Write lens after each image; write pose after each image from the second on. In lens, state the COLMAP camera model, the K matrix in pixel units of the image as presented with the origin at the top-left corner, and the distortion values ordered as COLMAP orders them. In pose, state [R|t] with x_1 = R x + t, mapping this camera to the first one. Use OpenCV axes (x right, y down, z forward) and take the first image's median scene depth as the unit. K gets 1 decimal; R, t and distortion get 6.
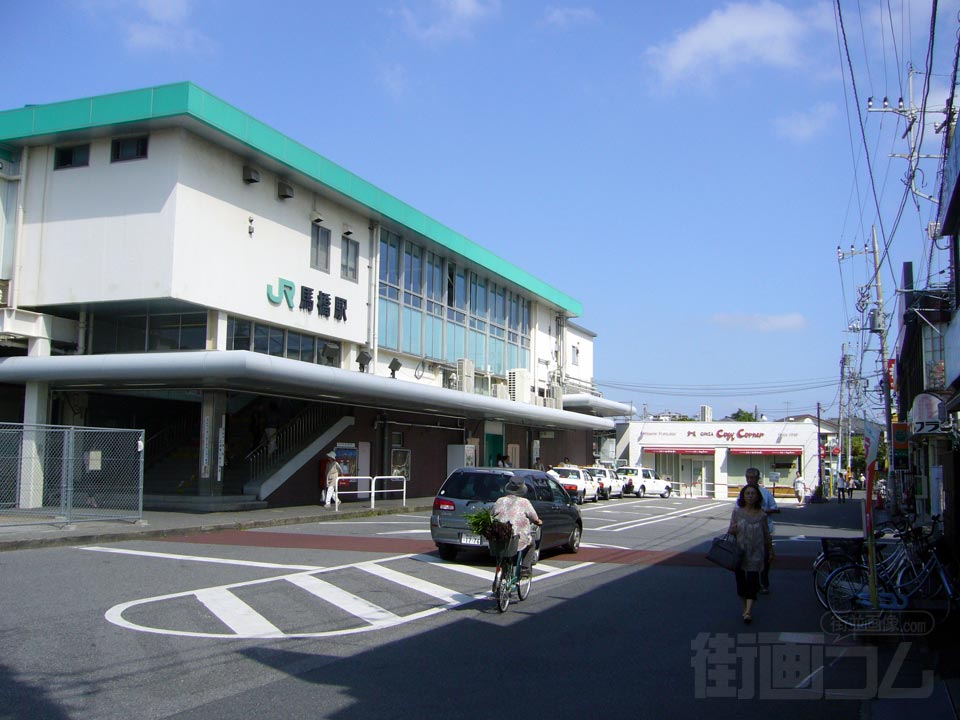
lens RADIAL K [[1026.4, 0, 479.1], [0, 1026.4, 359.4], [0, 0, 1]] dist [-0.073417, 0.000000]
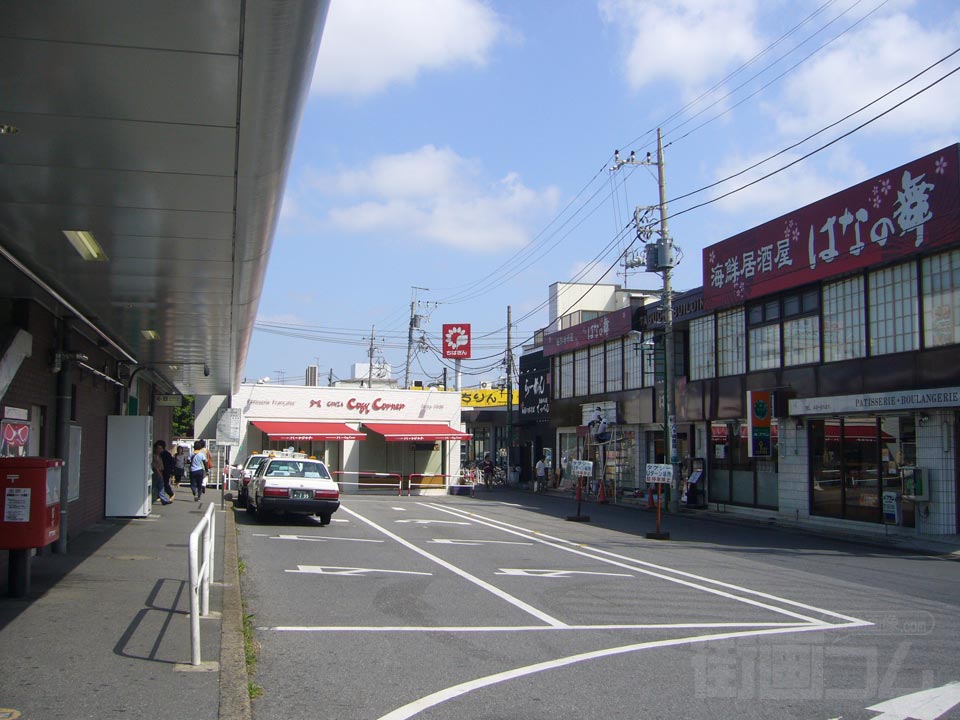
lens RADIAL K [[1026.4, 0, 482.0], [0, 1026.4, 361.5], [0, 0, 1]] dist [-0.073417, 0.000000]
pose [[0.820011, 0.037515, 0.571117, -0.109258], [-0.052906, 0.998546, 0.010371, 0.029611], [-0.569897, -0.038719, 0.820803, 0.343536]]
